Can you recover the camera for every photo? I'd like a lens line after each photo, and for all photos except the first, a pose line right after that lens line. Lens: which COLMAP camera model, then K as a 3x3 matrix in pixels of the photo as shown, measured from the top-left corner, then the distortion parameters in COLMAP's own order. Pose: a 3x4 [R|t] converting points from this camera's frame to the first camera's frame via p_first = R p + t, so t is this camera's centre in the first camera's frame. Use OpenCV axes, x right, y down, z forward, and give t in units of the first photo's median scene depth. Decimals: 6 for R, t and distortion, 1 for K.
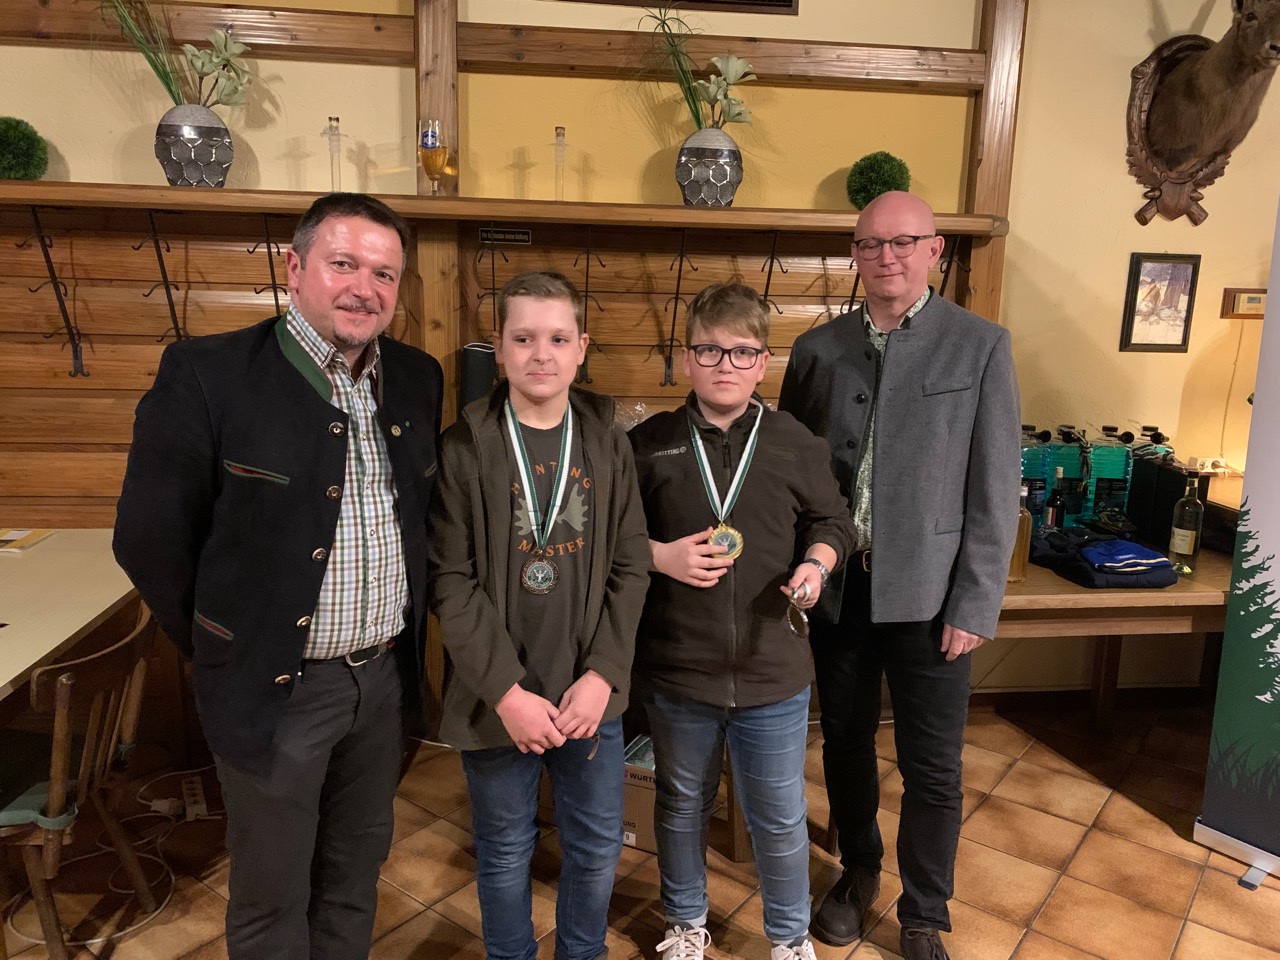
lens RADIAL K [[994.1, 0, 630.6], [0, 994.1, 480.9], [0, 0, 1]] dist [-0.004779, -0.000691]
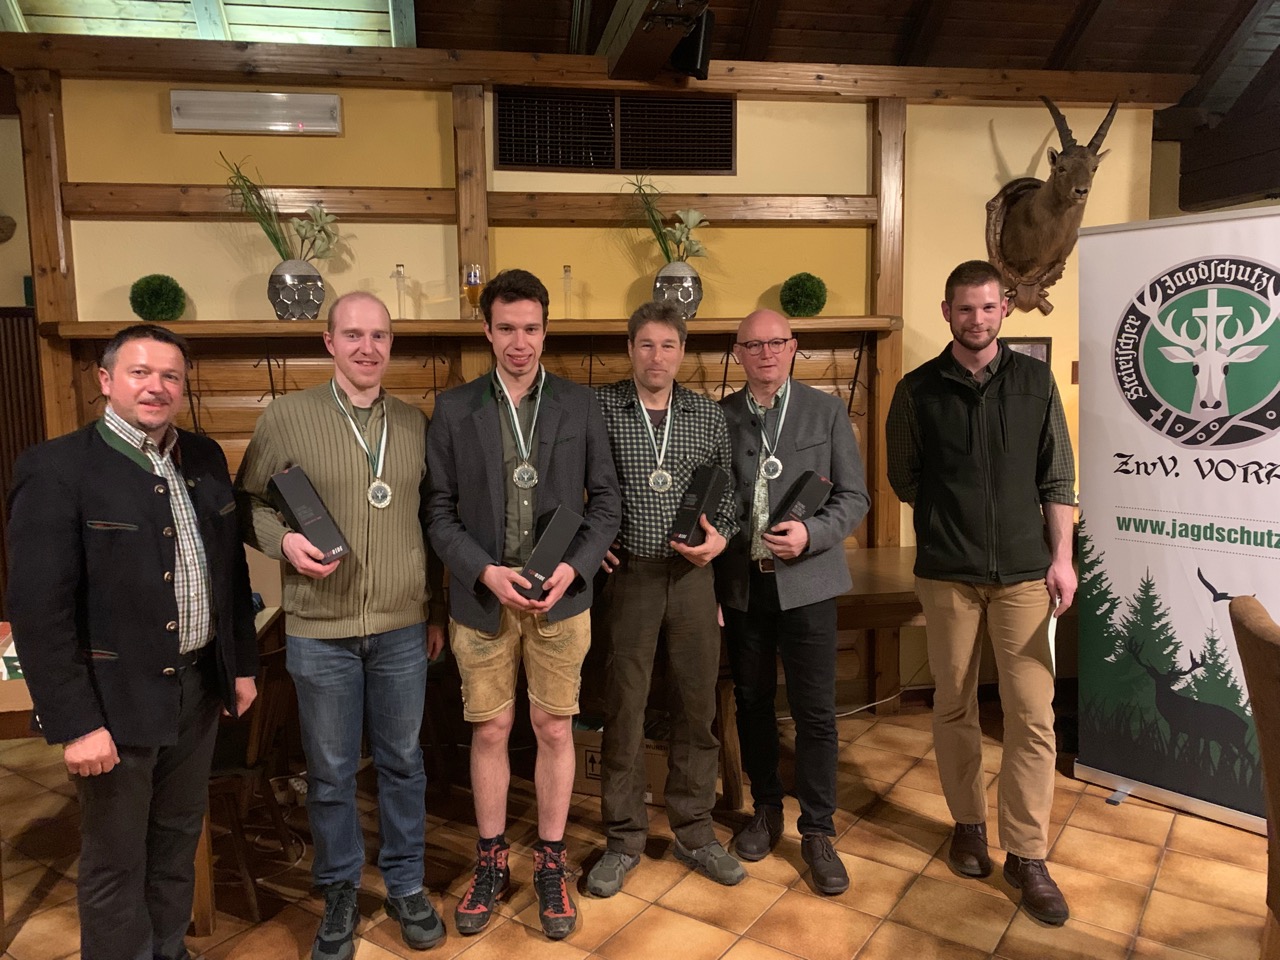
lens RADIAL K [[991.6, 0, 614.7], [0, 991.6, 474.0], [0, 0, 1]] dist [-0.004397, 0.000831]
pose [[0.998296, -0.044819, 0.037360, -0.066724], [0.048177, 0.994365, -0.094431, 0.054476], [-0.032917, 0.096070, 0.994830, -0.303334]]
